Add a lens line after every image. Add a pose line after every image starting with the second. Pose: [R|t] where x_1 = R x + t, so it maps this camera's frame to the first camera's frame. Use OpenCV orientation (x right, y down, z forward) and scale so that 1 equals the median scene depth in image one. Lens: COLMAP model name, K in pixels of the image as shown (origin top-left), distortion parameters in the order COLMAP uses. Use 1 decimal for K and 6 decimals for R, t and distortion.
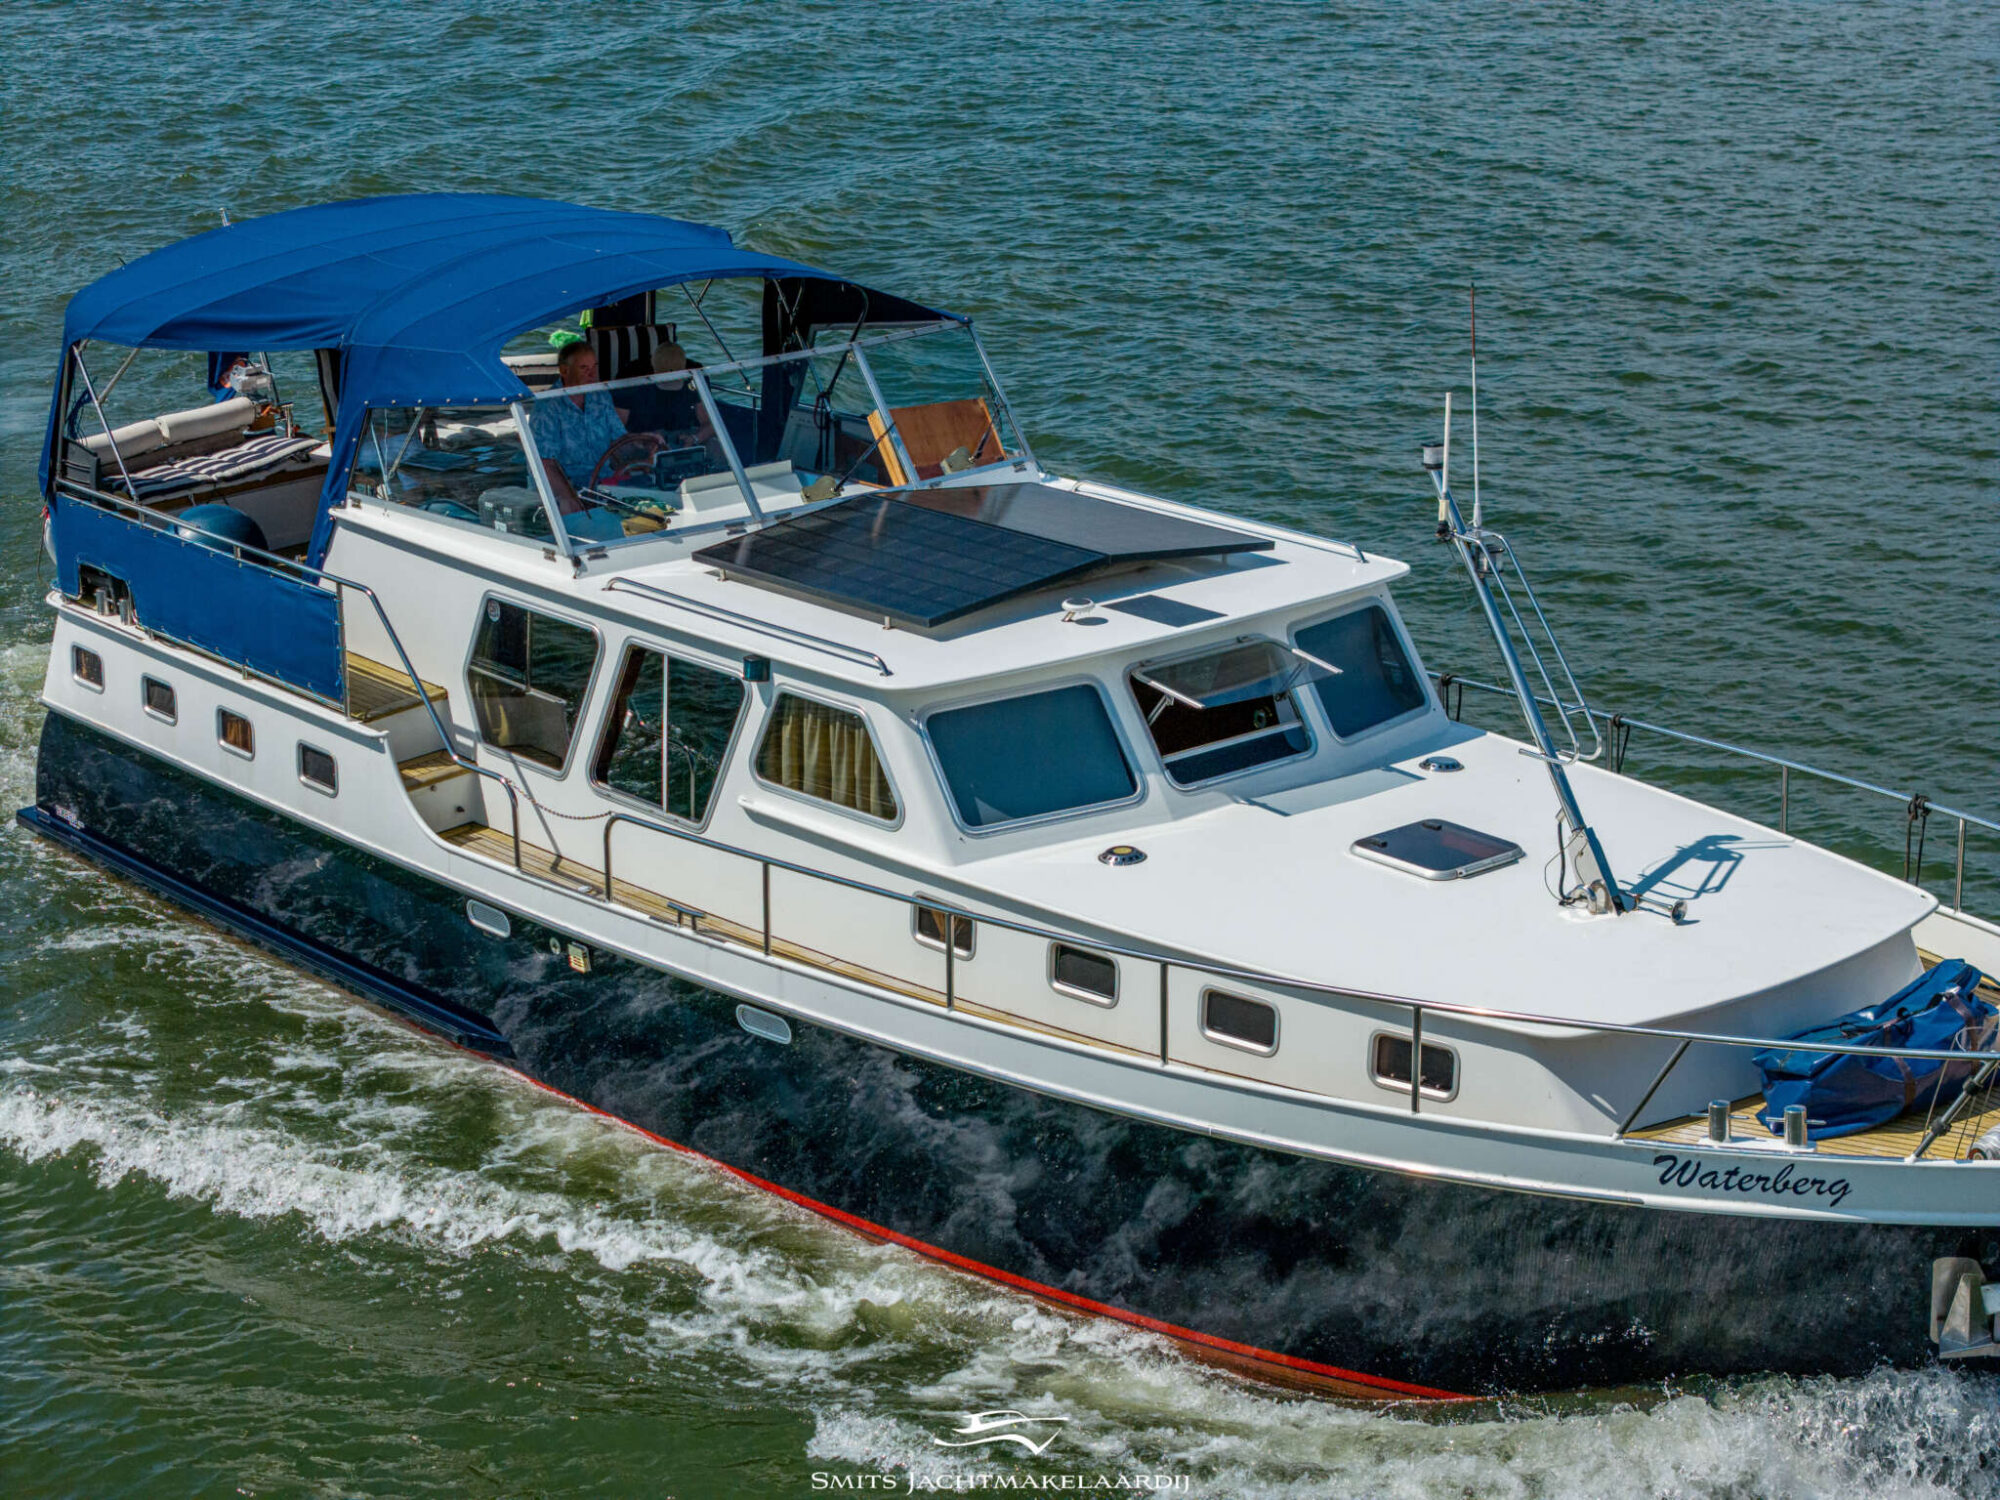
lens RADIAL K [[4089.1, 0, 1001.9], [0, 4089.1, 600.5], [0, 0, 1]] dist [-0.167379, 0.180239]
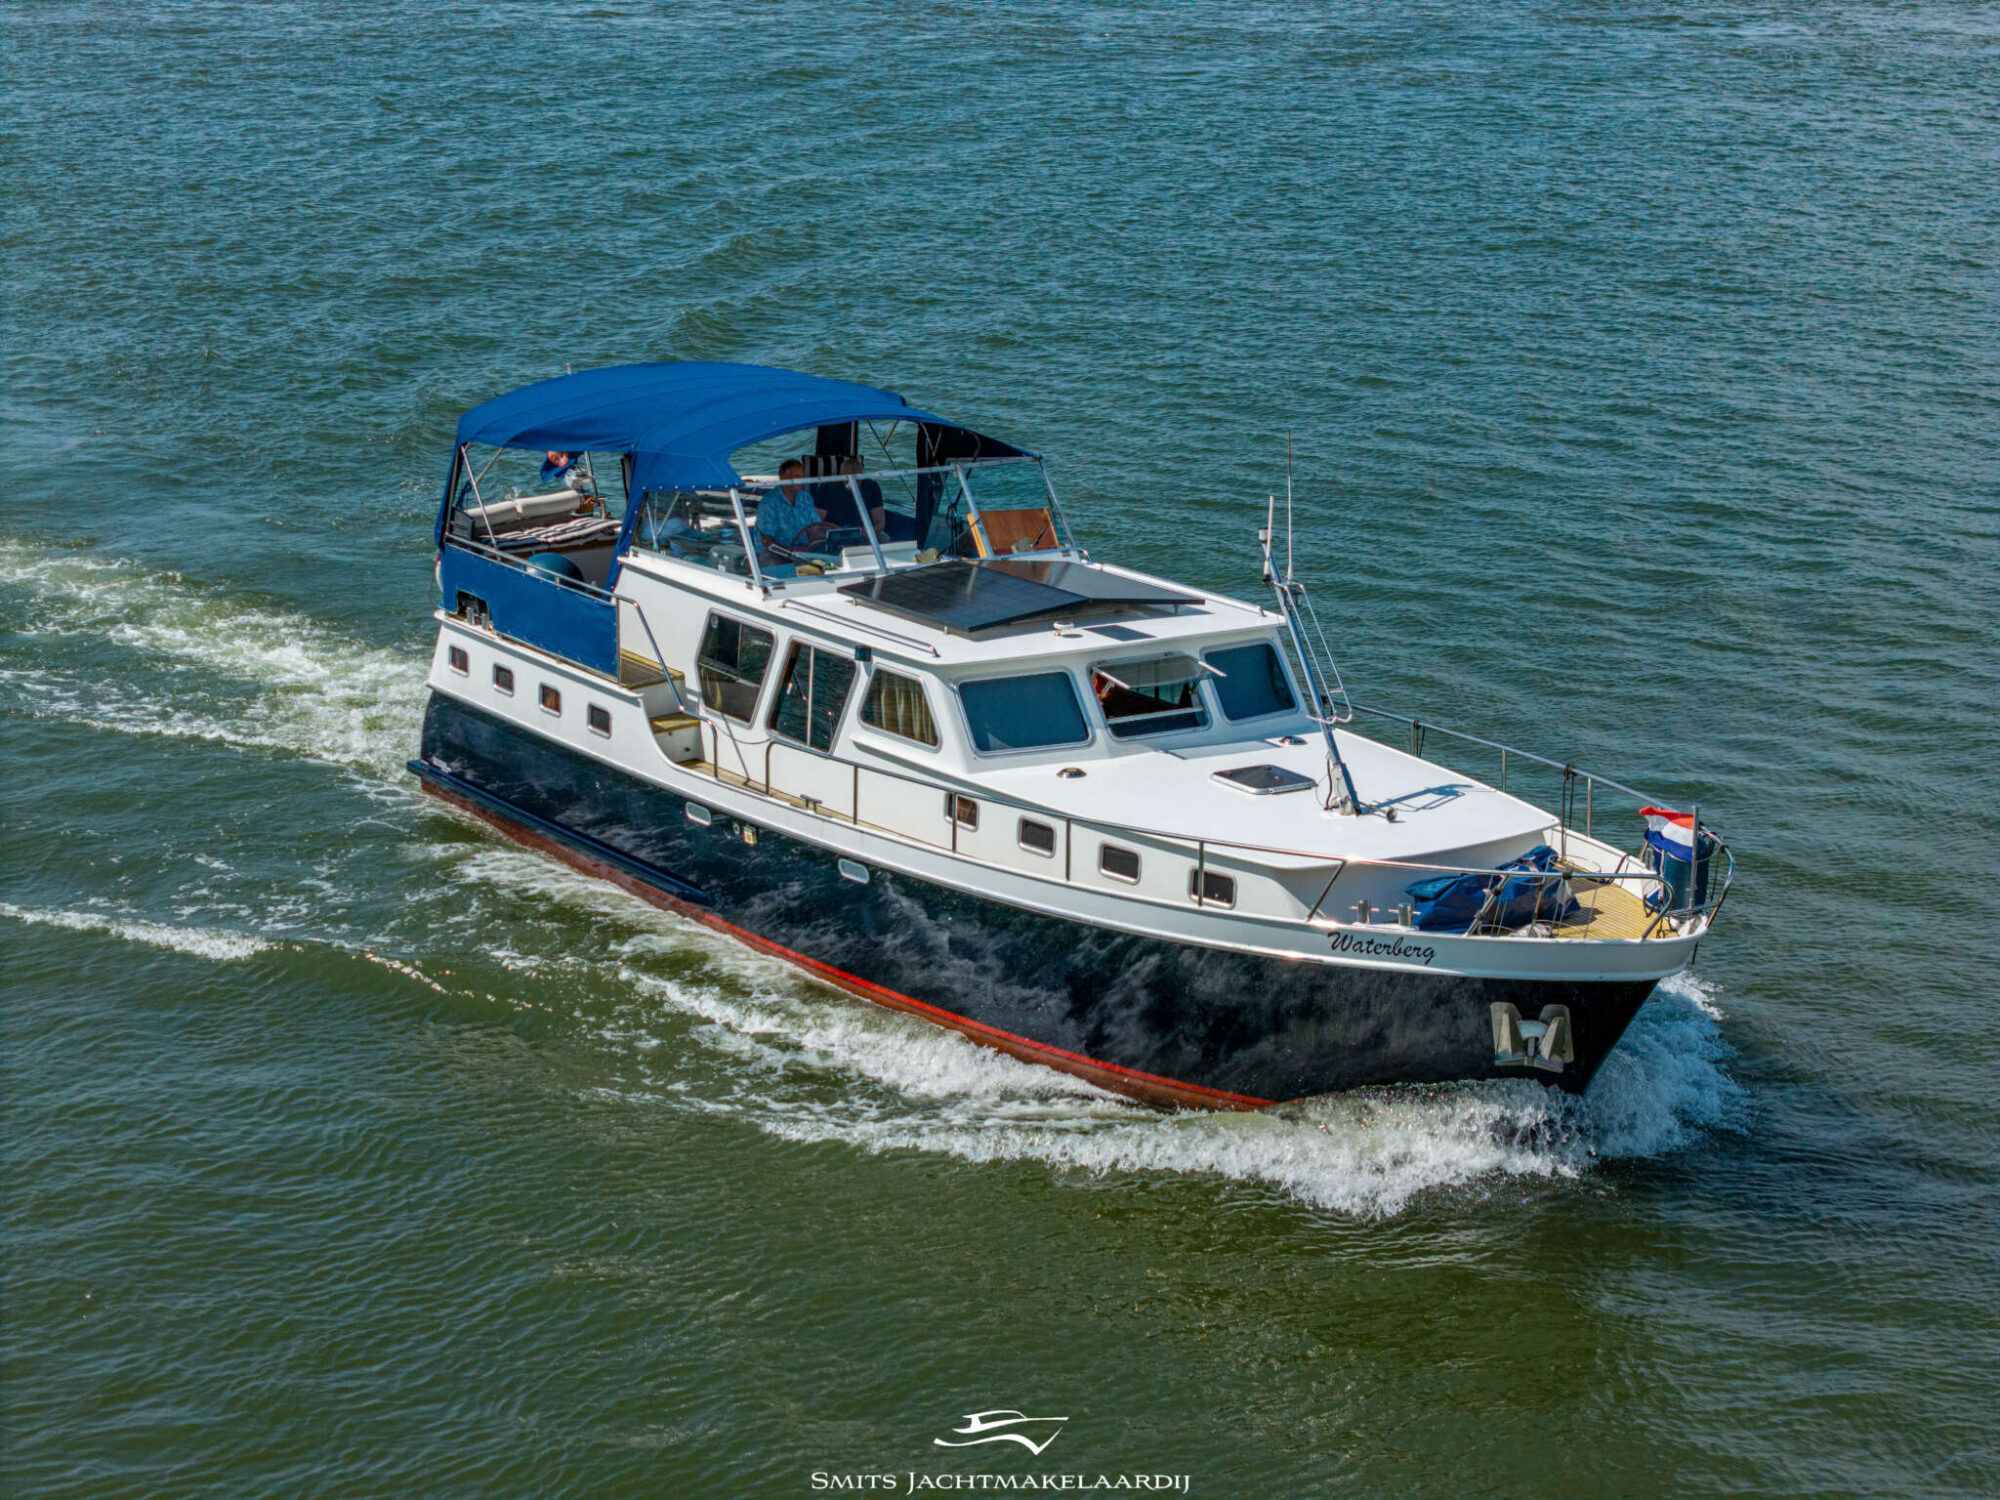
lens RADIAL K [[4089.1, 0, 1001.9], [0, 4089.1, 600.5], [0, 0, 1]] dist [-0.167379, 0.180239]
pose [[0.994068, 0.049098, -0.097047, 0.138919], [-0.054432, 0.997105, -0.053096, 0.072379], [0.094159, 0.058063, 0.993863, -0.560150]]
